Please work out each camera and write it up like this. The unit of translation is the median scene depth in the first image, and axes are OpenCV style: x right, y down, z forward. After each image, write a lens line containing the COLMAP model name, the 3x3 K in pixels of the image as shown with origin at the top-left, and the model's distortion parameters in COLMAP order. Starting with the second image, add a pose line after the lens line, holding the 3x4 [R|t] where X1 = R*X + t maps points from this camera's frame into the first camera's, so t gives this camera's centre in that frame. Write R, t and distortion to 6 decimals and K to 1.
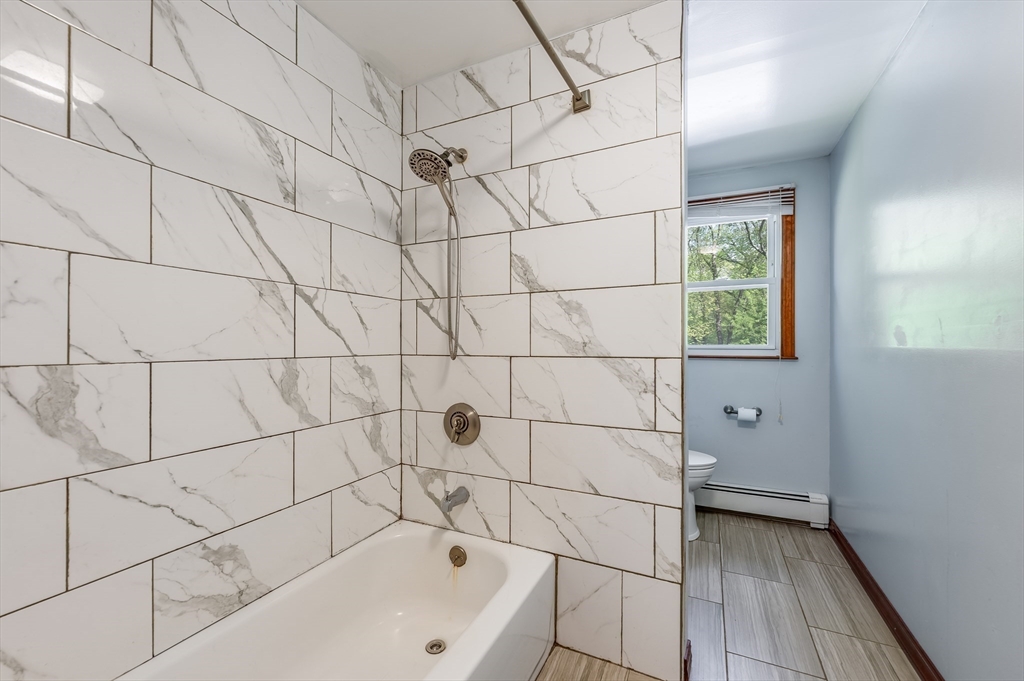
lens RADIAL K [[411.4, 0, 510.3], [0, 411.4, 343.5], [0, 0, 1]] dist [-0.000386, 0.000867]
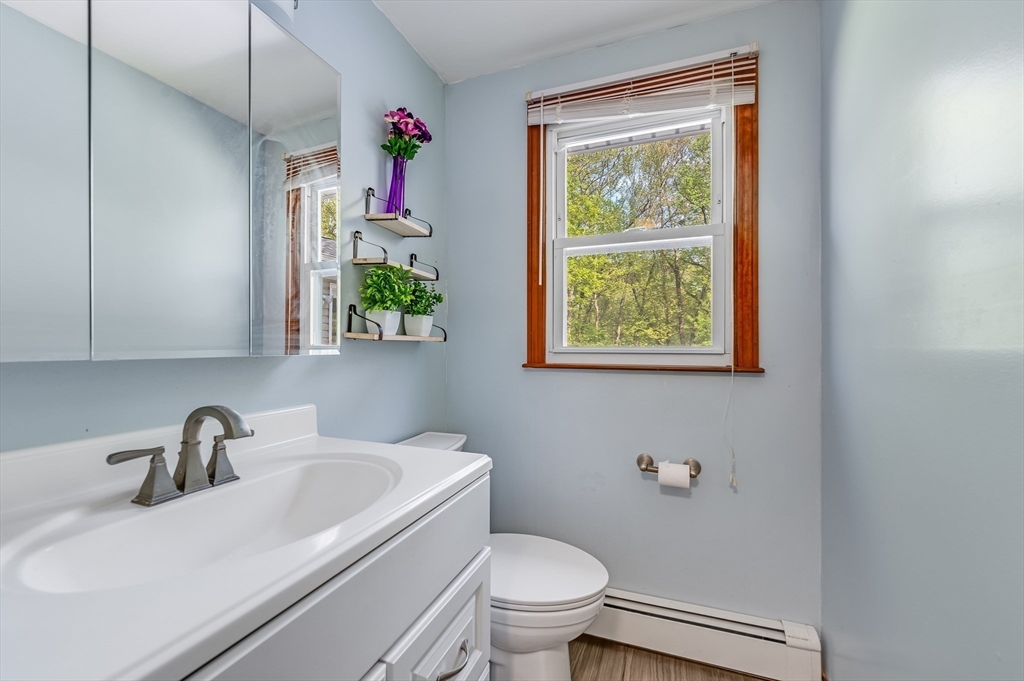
lens RADIAL K [[411.4, 0, 515.5], [0, 411.4, 342.2], [0, 0, 1]] dist [-0.000386, 0.000867]
pose [[0.996721, 0.002661, 0.080875, 0.327484], [-0.002103, 0.999973, -0.006980, 0.002711], [-0.080892, 0.006787, 0.996700, 0.483284]]
